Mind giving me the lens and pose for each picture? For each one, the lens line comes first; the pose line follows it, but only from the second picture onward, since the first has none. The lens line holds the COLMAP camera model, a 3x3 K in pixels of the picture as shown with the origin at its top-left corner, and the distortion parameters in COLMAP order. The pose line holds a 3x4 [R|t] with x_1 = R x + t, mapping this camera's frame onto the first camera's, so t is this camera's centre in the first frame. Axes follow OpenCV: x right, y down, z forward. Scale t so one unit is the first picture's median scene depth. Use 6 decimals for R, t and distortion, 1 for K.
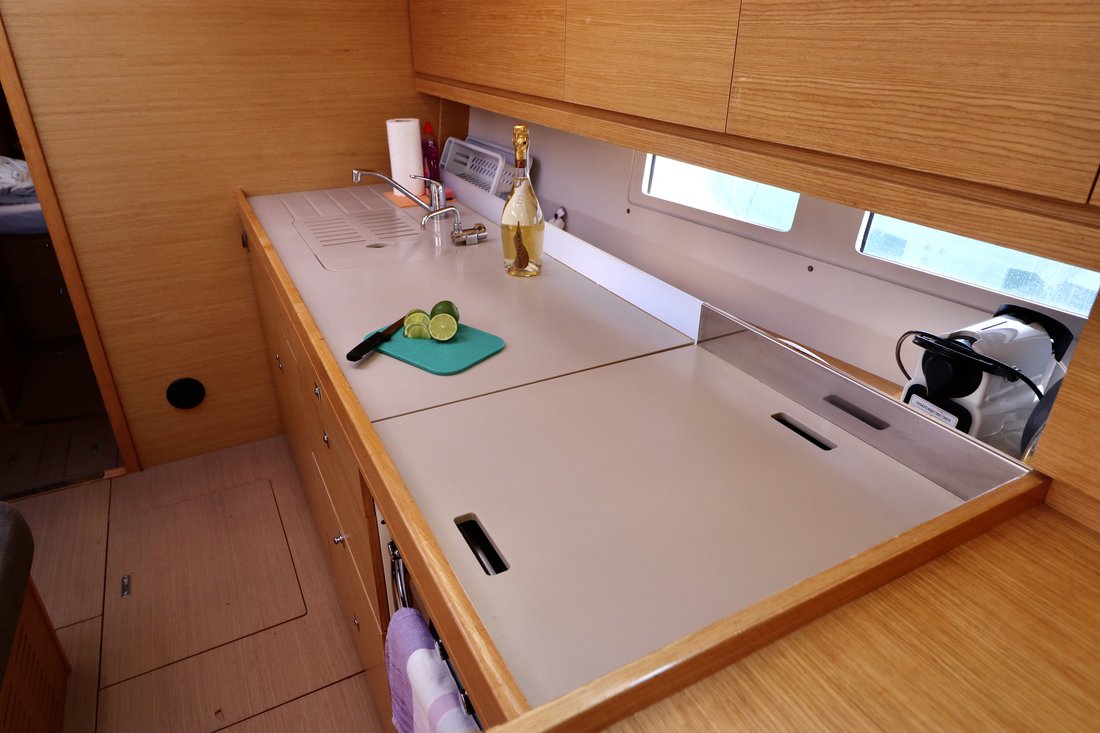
lens RADIAL K [[668.8, 0, 542.5], [0, 668.8, 354.0], [0, 0, 1]] dist [0.004341, -0.009069]
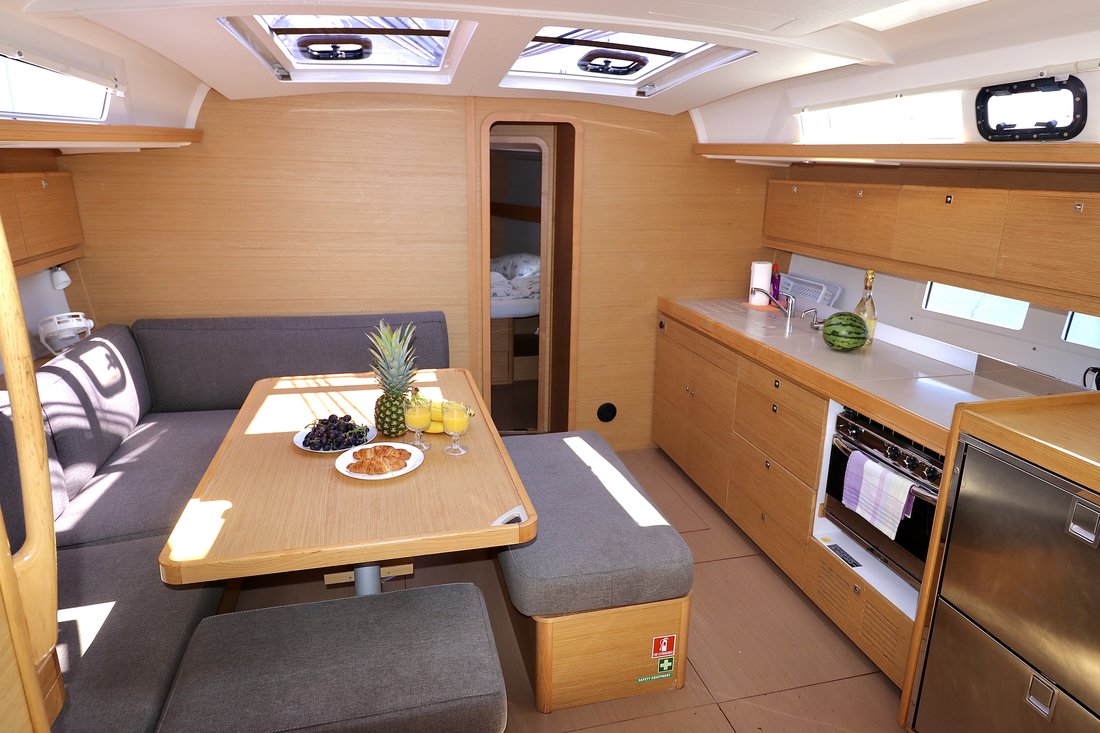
lens RADIAL K [[668.8, 0, 542.5], [0, 668.8, 354.0], [0, 0, 1]] dist [0.004341, -0.009069]
pose [[0.967440, 0.068507, -0.243652, -0.394906], [-0.113051, 0.978267, -0.173821, 0.305982], [0.226448, 0.195706, 0.954159, -0.910105]]
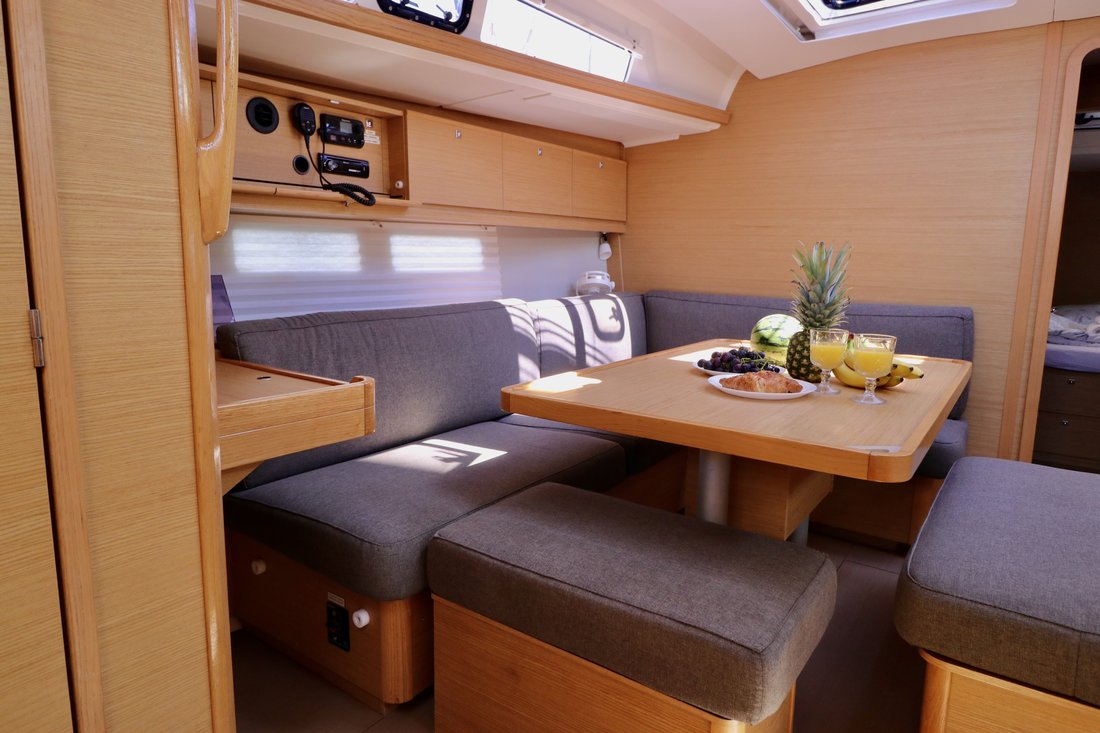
lens RADIAL K [[668.8, 0, 542.5], [0, 668.8, 354.0], [0, 0, 1]] dist [0.004341, -0.009069]
pose [[0.431705, 0.127225, -0.892998, -0.215140], [-0.407836, 0.910562, -0.067434, 0.472745], [0.804550, 0.393308, 0.444981, -0.523868]]
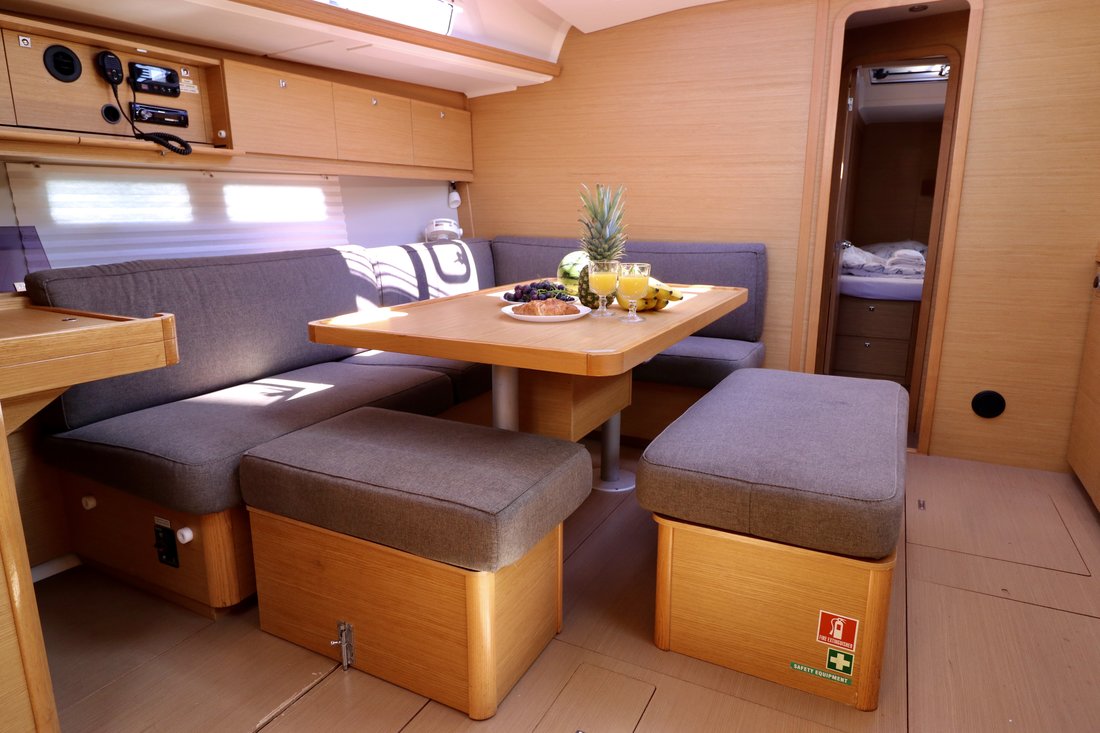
lens RADIAL K [[668.8, 0, 542.5], [0, 668.8, 354.0], [0, 0, 1]] dist [0.004341, -0.009069]
pose [[0.559417, 0.163164, -0.812668, -0.022940], [-0.359370, 0.931238, -0.060410, 0.455510], [0.746931, 0.325843, 0.579587, -0.445901]]
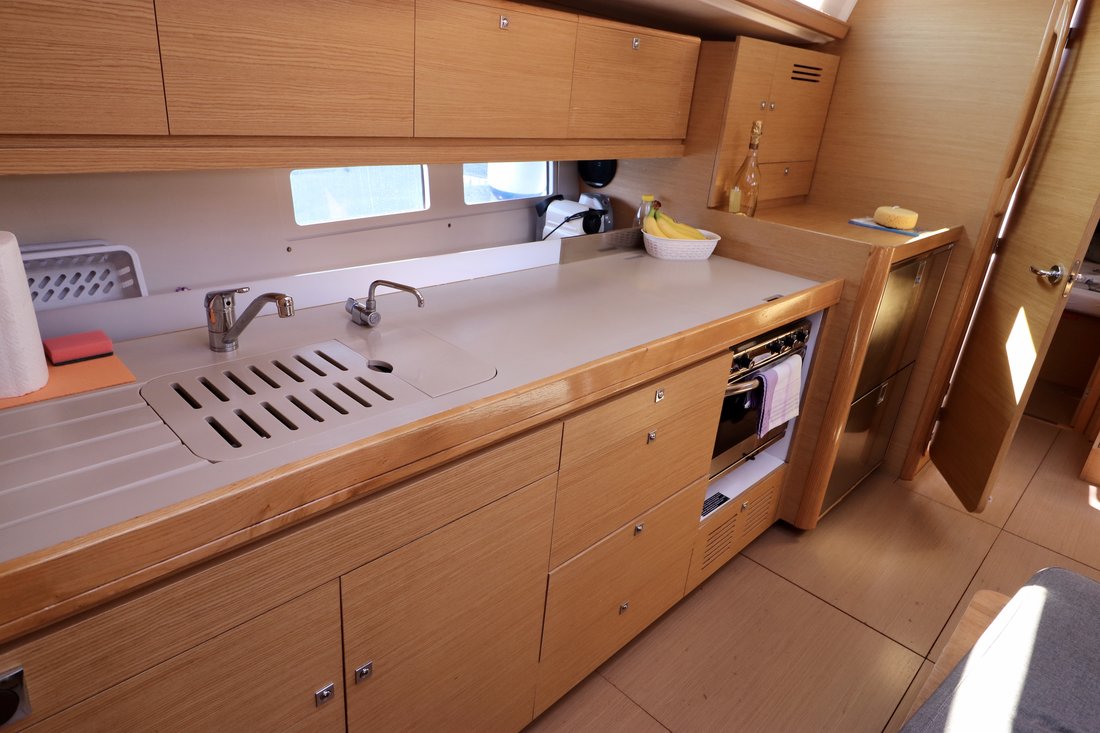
lens RADIAL K [[668.8, 0, 542.5], [0, 668.8, 354.0], [0, 0, 1]] dist [0.004341, -0.009069]
pose [[-0.291398, -0.392843, 0.872216, -0.910251], [0.343628, 0.807942, 0.478696, -0.453596], [-0.892753, 0.439209, -0.100440, 0.913282]]
